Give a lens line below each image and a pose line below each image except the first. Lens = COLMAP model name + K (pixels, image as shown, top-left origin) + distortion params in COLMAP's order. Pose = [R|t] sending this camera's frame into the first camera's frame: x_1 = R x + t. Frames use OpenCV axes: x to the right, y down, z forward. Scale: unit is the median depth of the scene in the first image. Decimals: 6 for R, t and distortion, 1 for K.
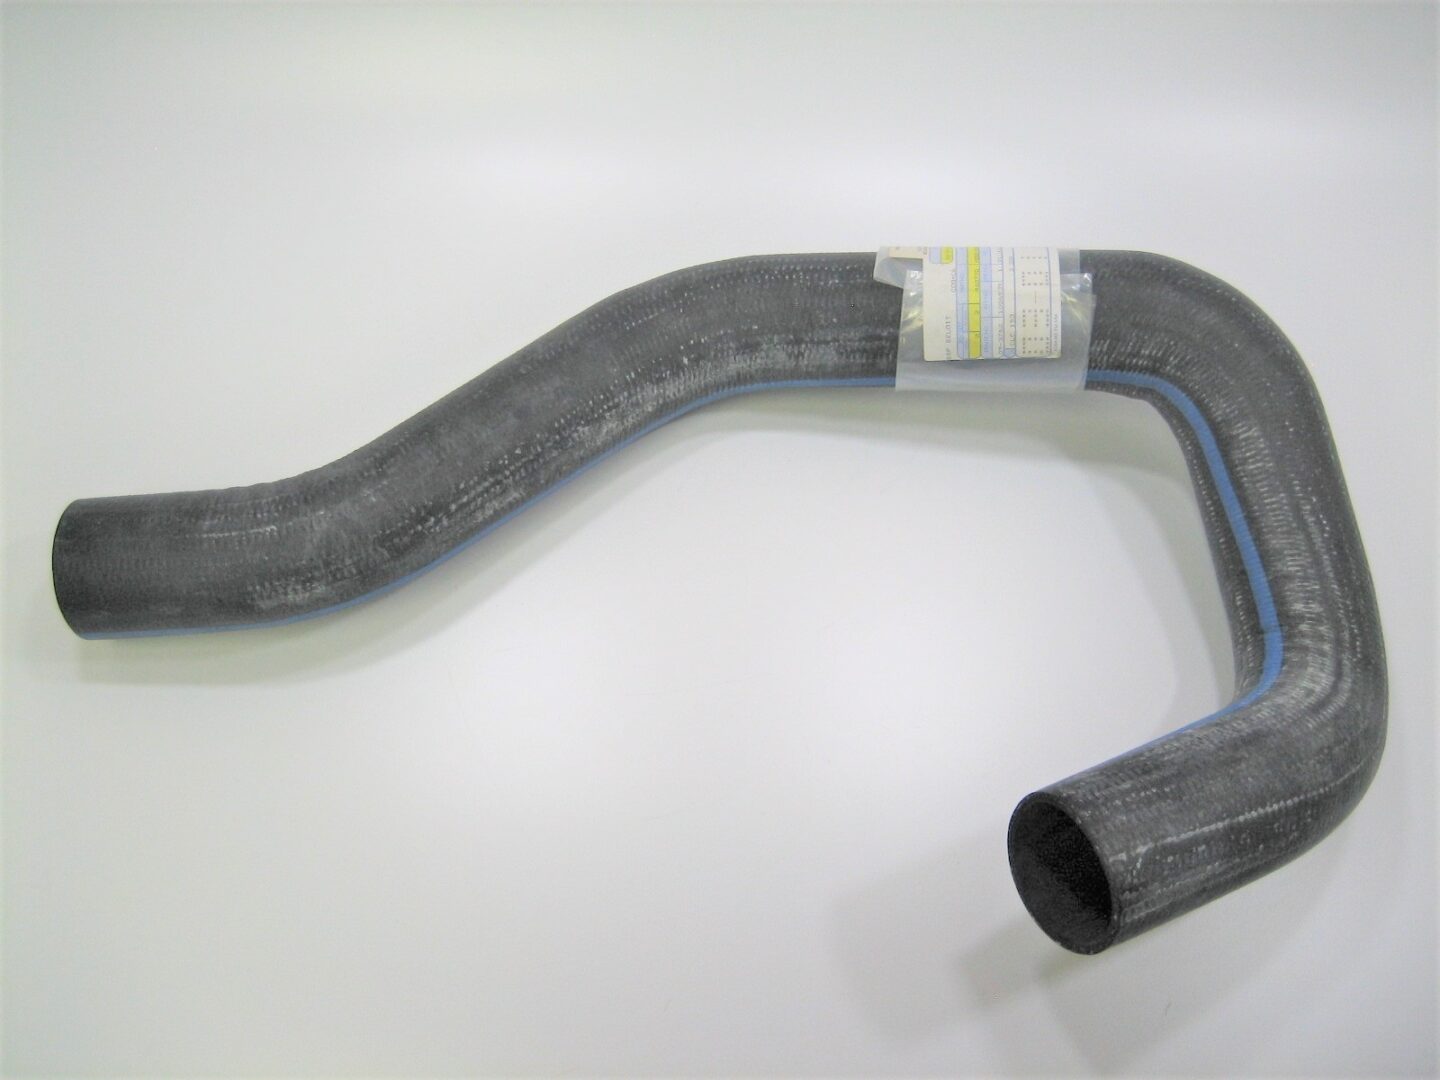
lens RADIAL K [[1467.6, 0, 724.4], [0, 1467.6, 533.4], [0, 0, 1]] dist [-0.094609, 0.000000]
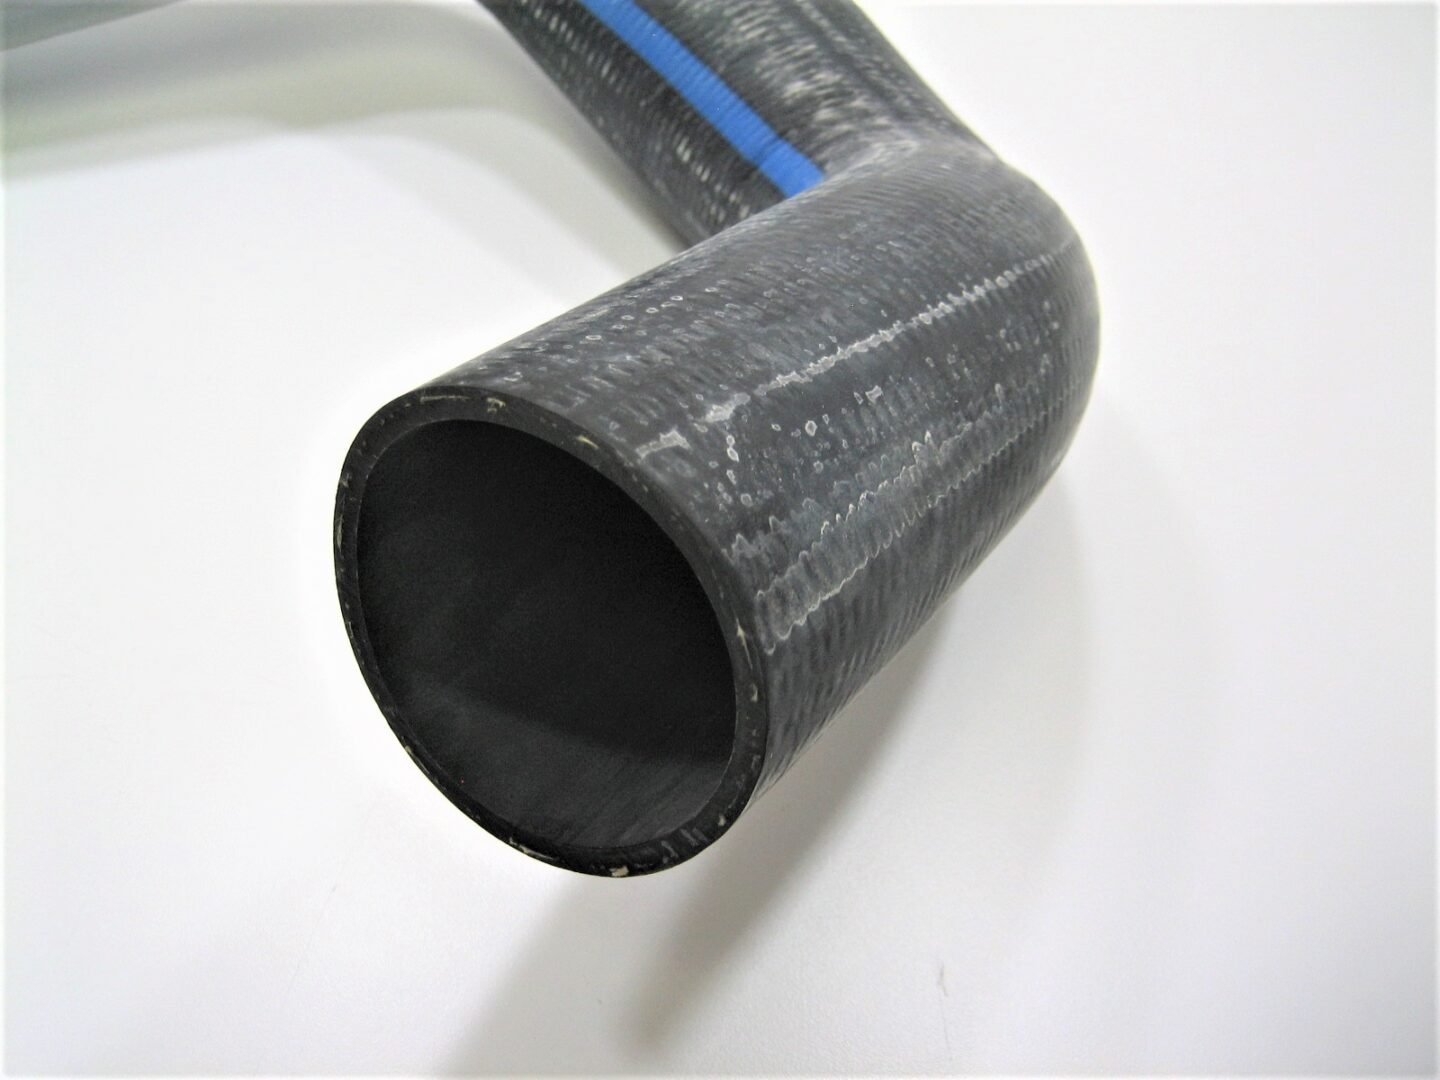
lens RADIAL K [[1467.6, 0, 717.7], [0, 1467.6, 537.5], [0, 0, 1]] dist [-0.094609, 0.000000]
pose [[0.851793, -0.343113, 0.395881, 0.125489], [0.409905, 0.907084, -0.095793, 0.218688], [-0.326230, 0.243869, 0.913292, 0.582890]]
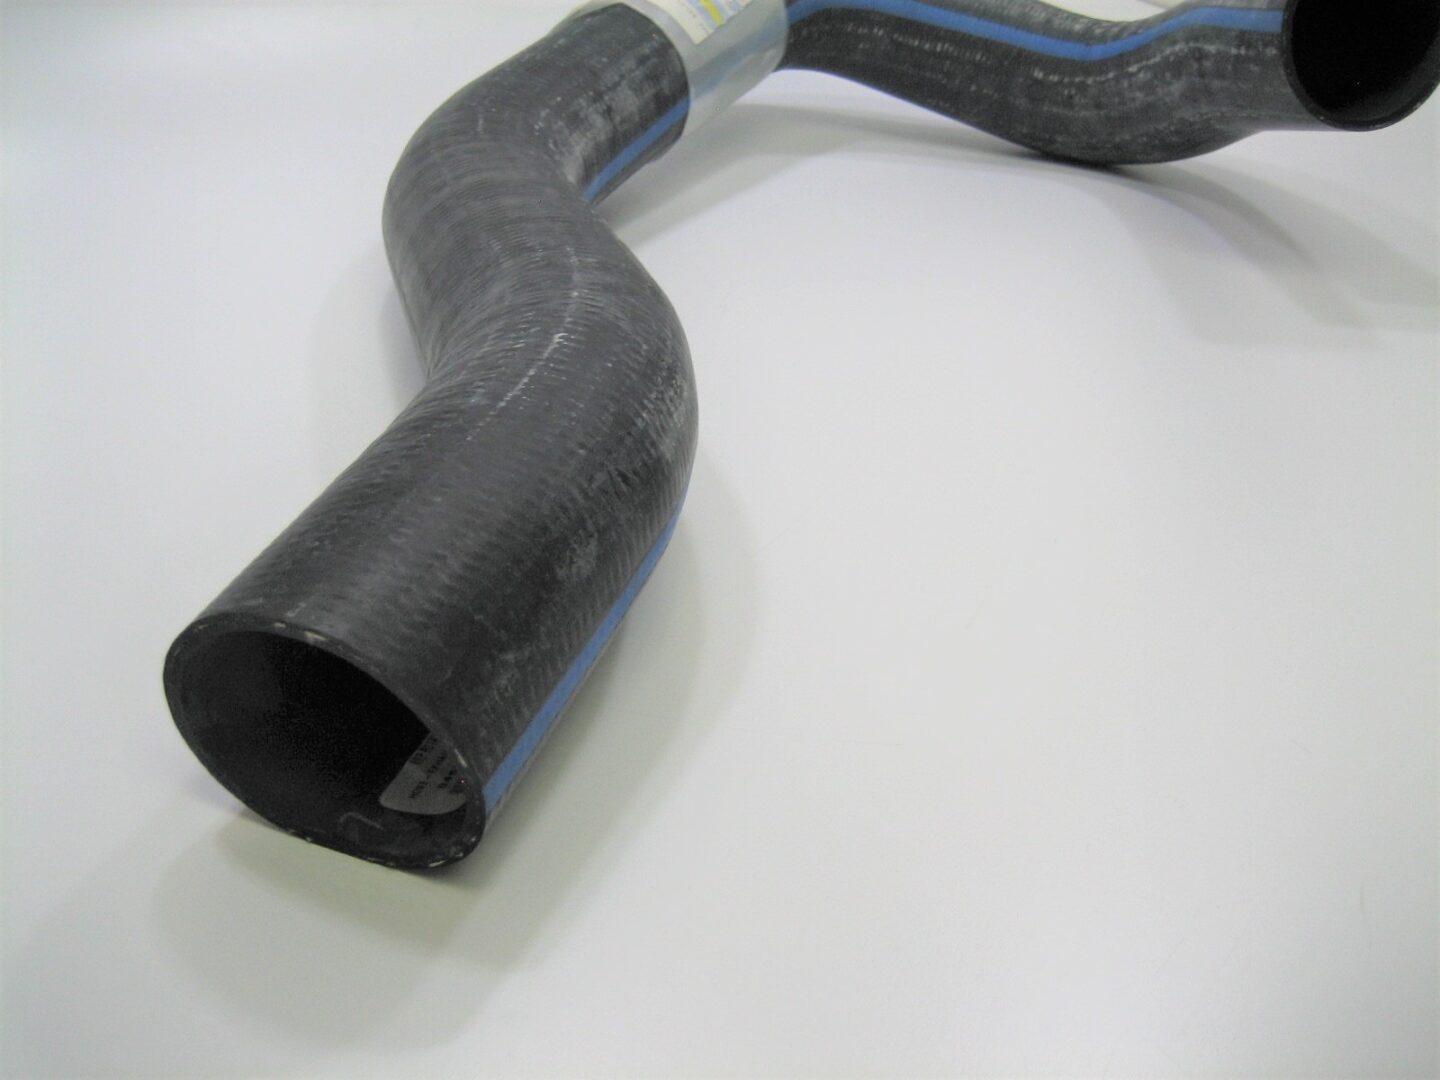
lens RADIAL K [[1467.6, 0, 718.6], [0, 1467.6, 540.8], [0, 0, 1]] dist [-0.094609, 0.000000]
pose [[0.383027, -0.484569, 0.786437, -0.684397], [0.824033, 0.563978, -0.053838, 0.100636], [-0.417445, 0.668672, 0.615319, 0.704620]]
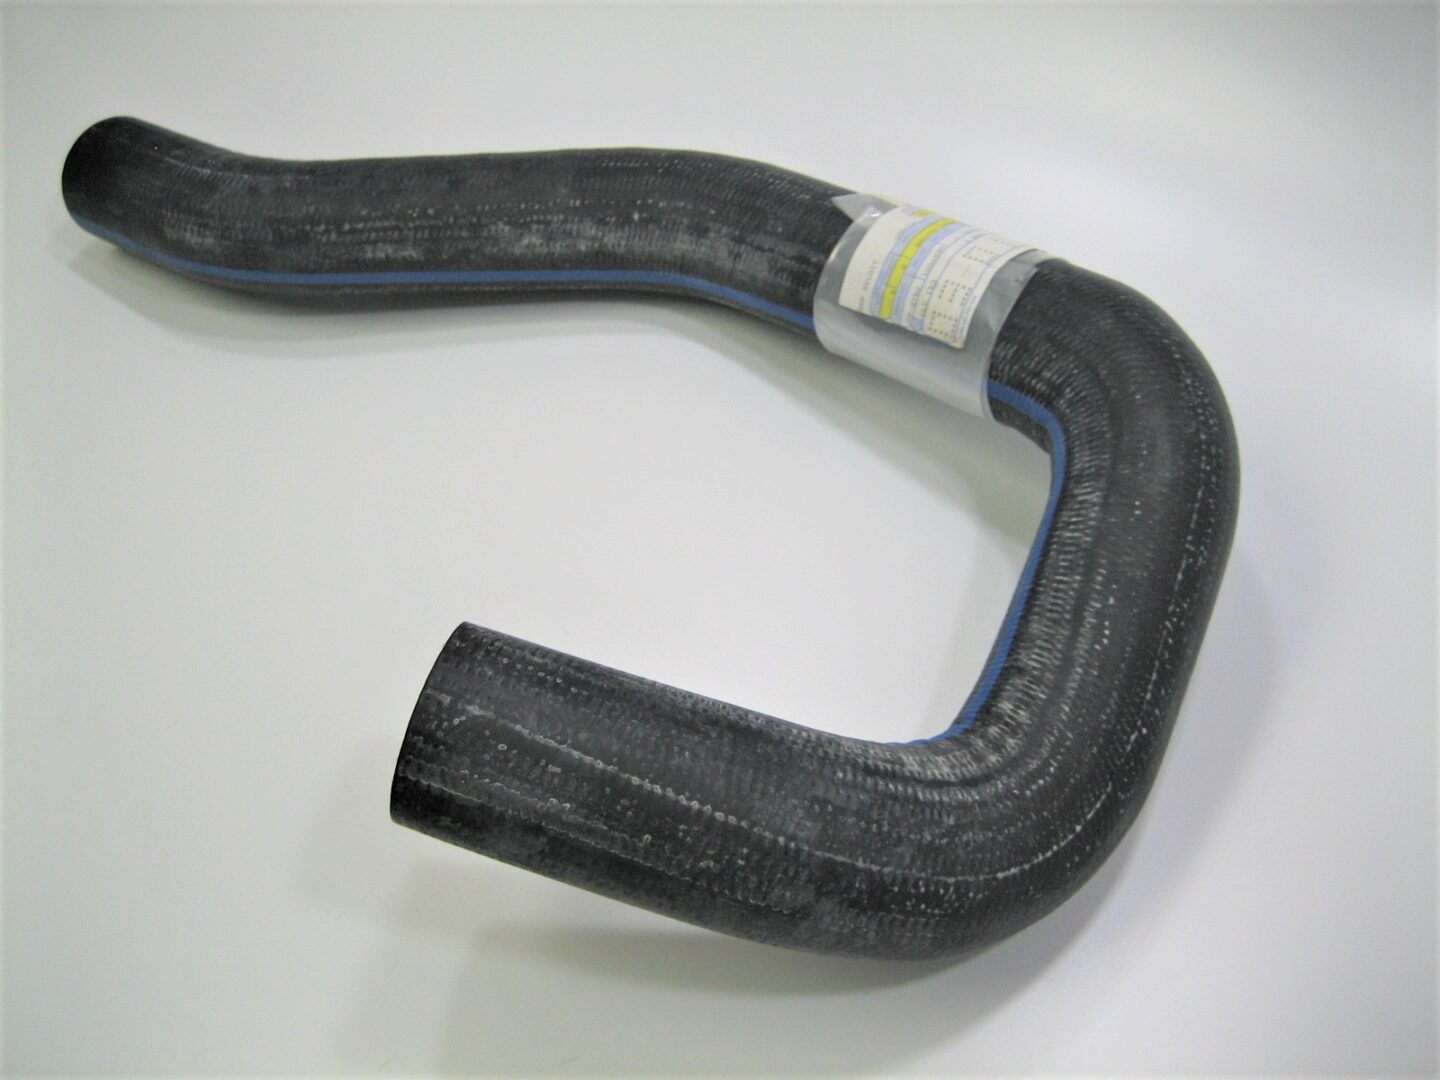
lens RADIAL K [[1467.6, 0, 714.7], [0, 1467.6, 539.4], [0, 0, 1]] dist [-0.094609, 0.000000]
pose [[0.774362, 0.434816, -0.459671, 0.570877], [-0.516900, 0.853708, -0.063223, 0.098967], [0.364934, 0.286562, 0.885836, 0.262440]]
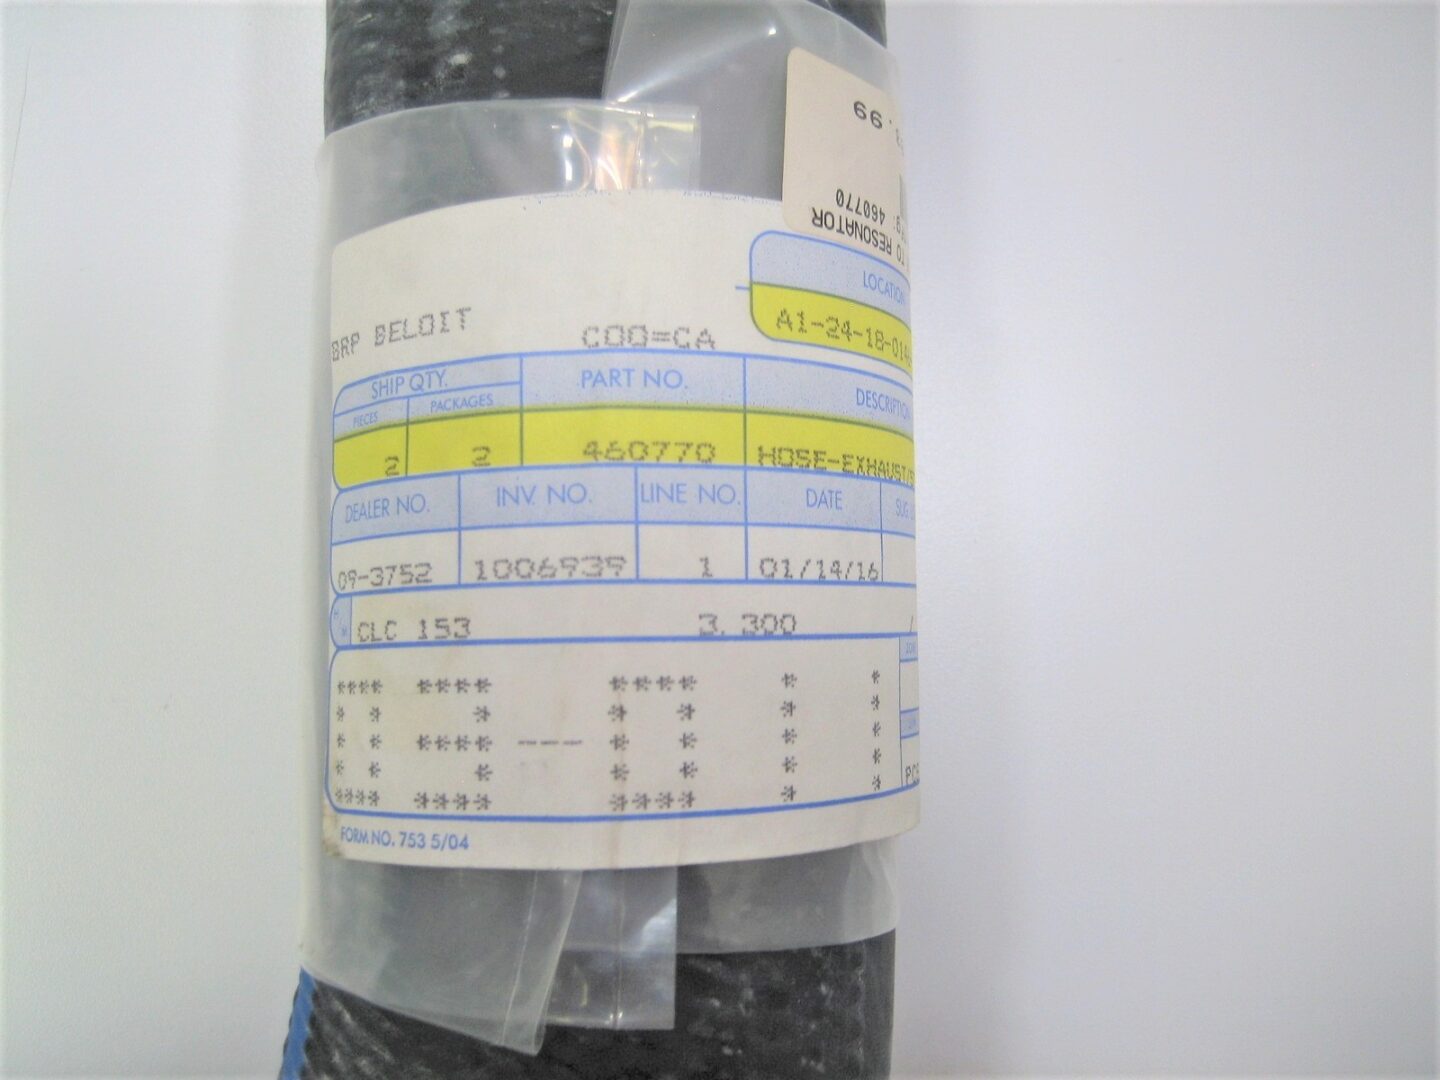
lens RADIAL K [[1467.6, 0, 720.1], [0, 1467.6, 537.7], [0, 0, 1]] dist [-0.094609, 0.000000]
pose [[0.057464, 0.993883, 0.094311, 0.174029], [-0.970374, 0.033398, 0.239288, -0.241636], [0.234674, -0.105268, 0.966357, 0.844132]]
